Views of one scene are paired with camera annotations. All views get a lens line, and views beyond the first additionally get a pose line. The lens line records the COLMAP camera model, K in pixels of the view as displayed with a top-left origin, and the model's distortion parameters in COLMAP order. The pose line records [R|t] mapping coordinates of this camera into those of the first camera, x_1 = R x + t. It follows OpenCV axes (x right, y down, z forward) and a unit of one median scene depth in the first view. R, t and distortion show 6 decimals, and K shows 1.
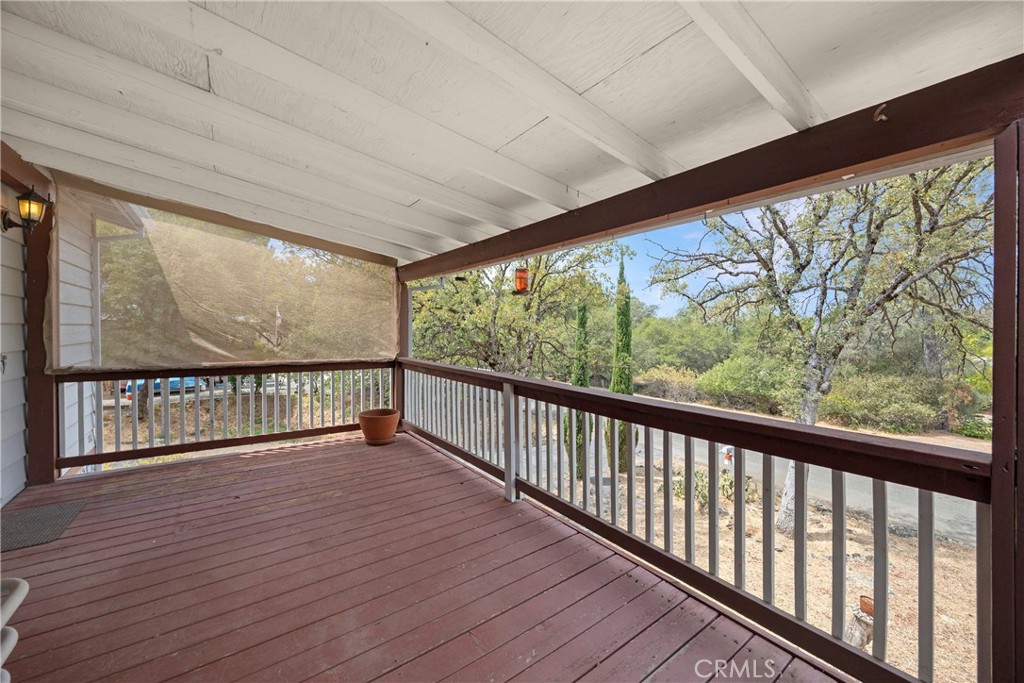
lens RADIAL K [[394.5, 0, 516.0], [0, 394.5, 331.5], [0, 0, 1]] dist [-0.001990, -0.000284]
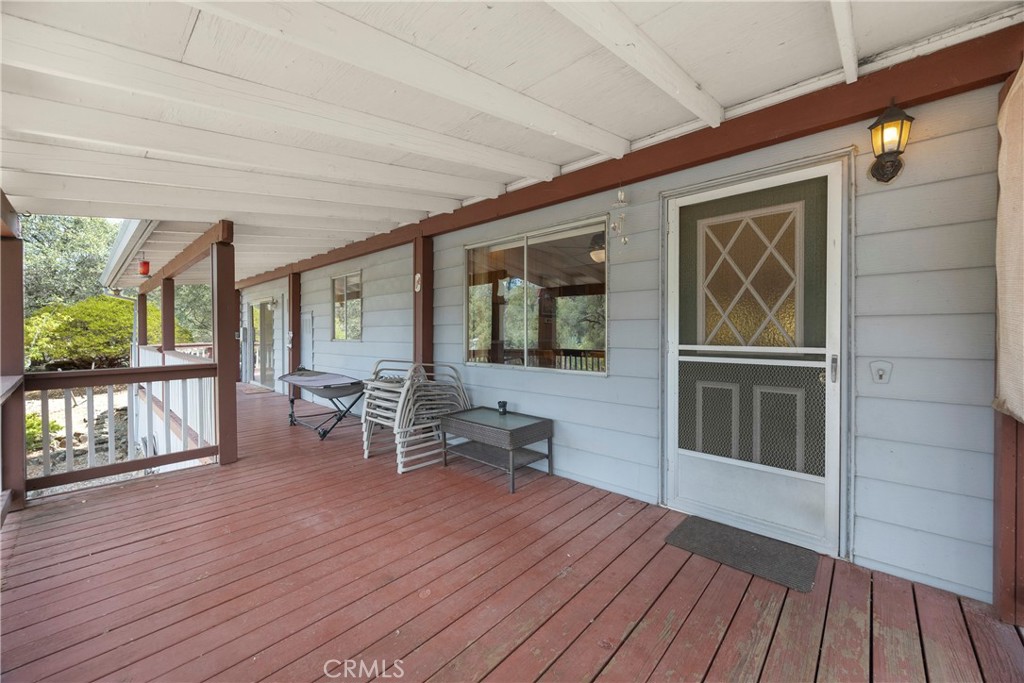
lens RADIAL K [[394.5, 0, 516.0], [0, 394.5, 331.5], [0, 0, 1]] dist [-0.001990, -0.000284]
pose [[-0.980358, -0.007789, -0.197074, -0.571357], [-0.009834, 0.999907, 0.009399, 0.004640], [0.196982, 0.011153, -0.980344, 1.736151]]
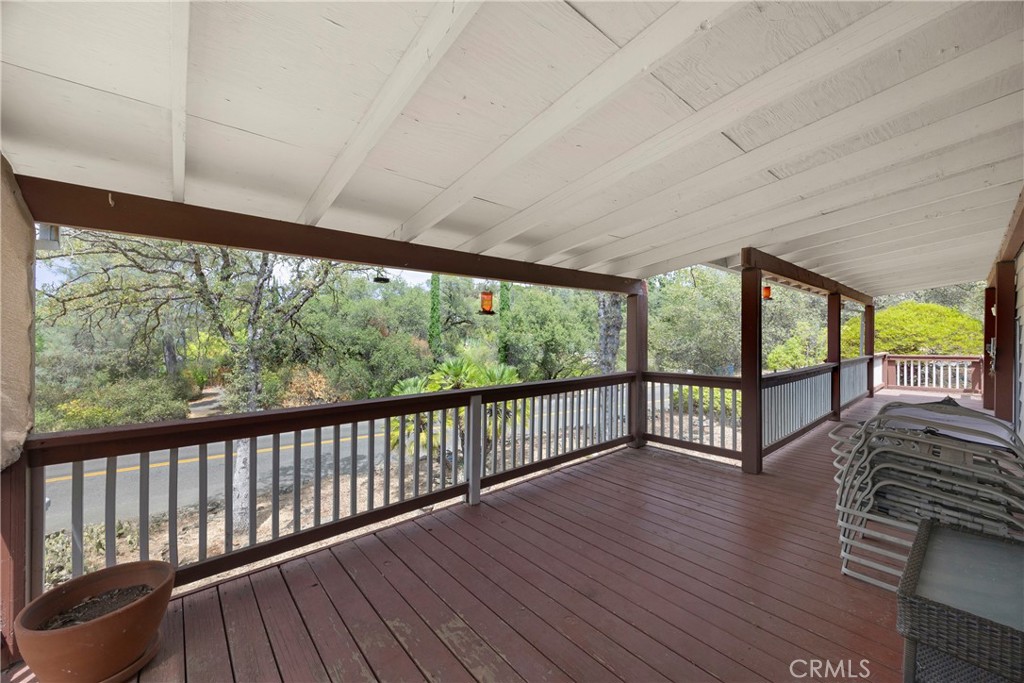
lens RADIAL K [[394.5, 0, 516.0], [0, 394.5, 331.5], [0, 0, 1]] dist [-0.001990, -0.000284]
pose [[-0.079488, -0.001338, 0.996835, -1.289157], [0.006695, 0.999976, 0.001876, -0.050515], [-0.996813, 0.006823, -0.079477, 1.149126]]
